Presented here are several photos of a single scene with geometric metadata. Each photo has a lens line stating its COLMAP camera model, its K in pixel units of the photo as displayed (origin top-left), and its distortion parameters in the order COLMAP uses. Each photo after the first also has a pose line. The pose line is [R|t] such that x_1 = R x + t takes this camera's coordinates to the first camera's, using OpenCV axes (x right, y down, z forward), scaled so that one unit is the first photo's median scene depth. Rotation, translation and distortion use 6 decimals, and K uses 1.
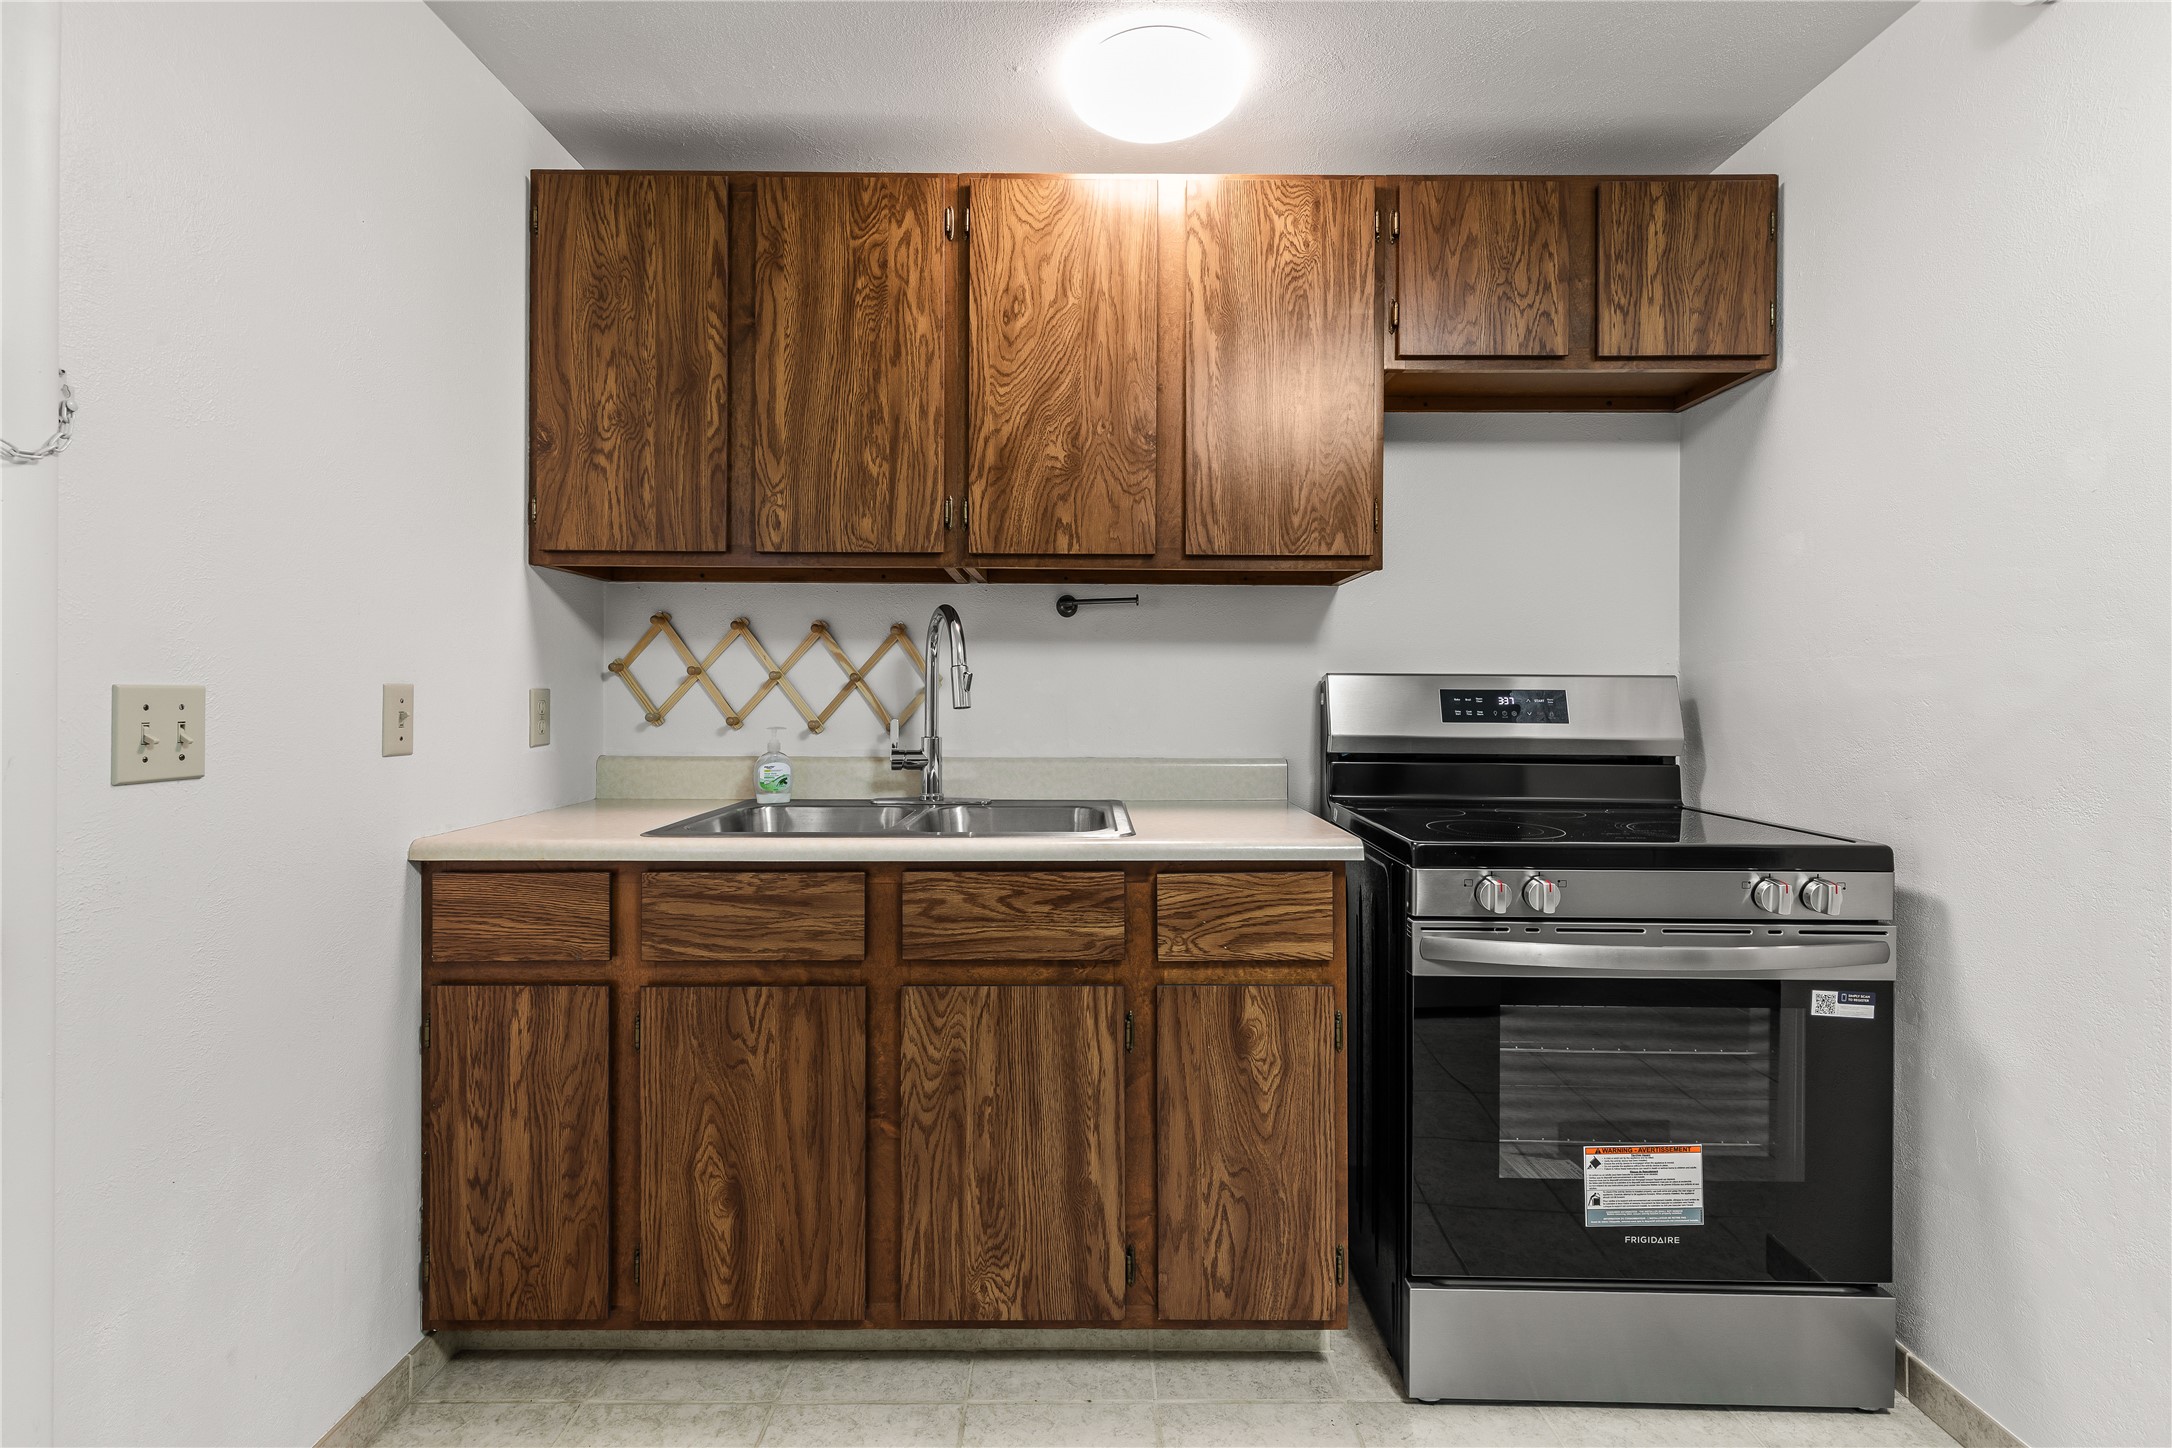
lens RADIAL K [[999.2, 0, 1089.0], [0, 999.2, 693.6], [0, 0, 1]] dist [0.009730, -0.000519]
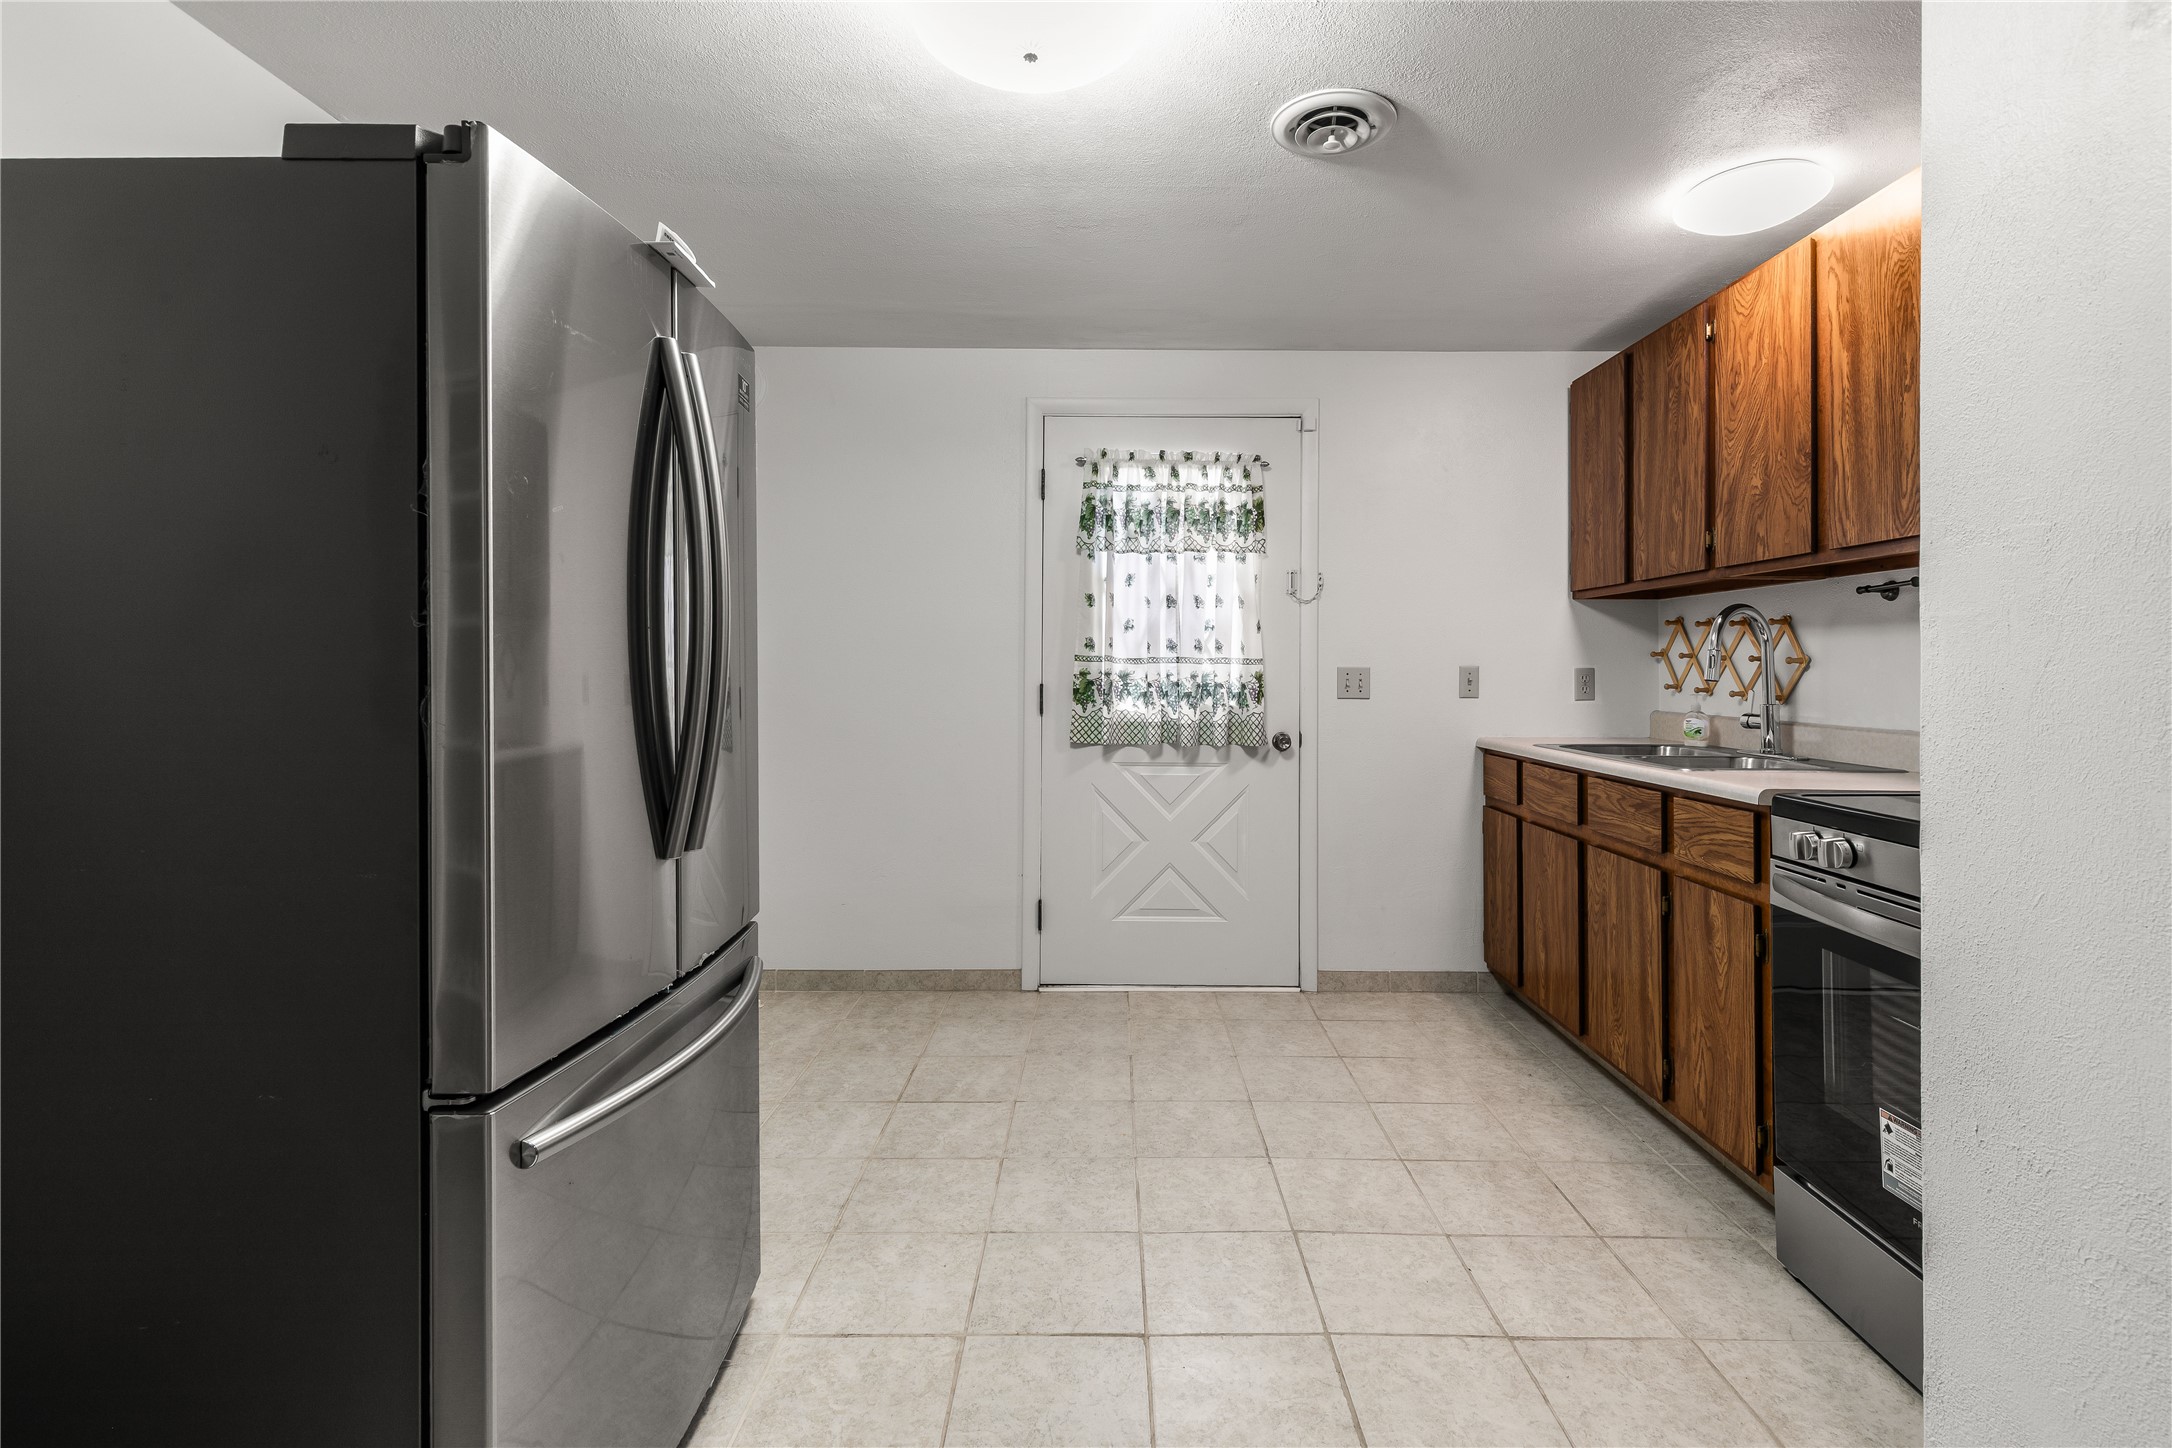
lens RADIAL K [[998.1, 0, 1093.1], [0, 998.1, 671.1], [0, 0, 1]] dist [0.001976, 0.000071]
pose [[-0.022782, -0.000651, -0.999740, 1.274867], [-0.003337, 0.999994, -0.000575, 0.005033], [0.999735, 0.003323, -0.022784, 0.176943]]
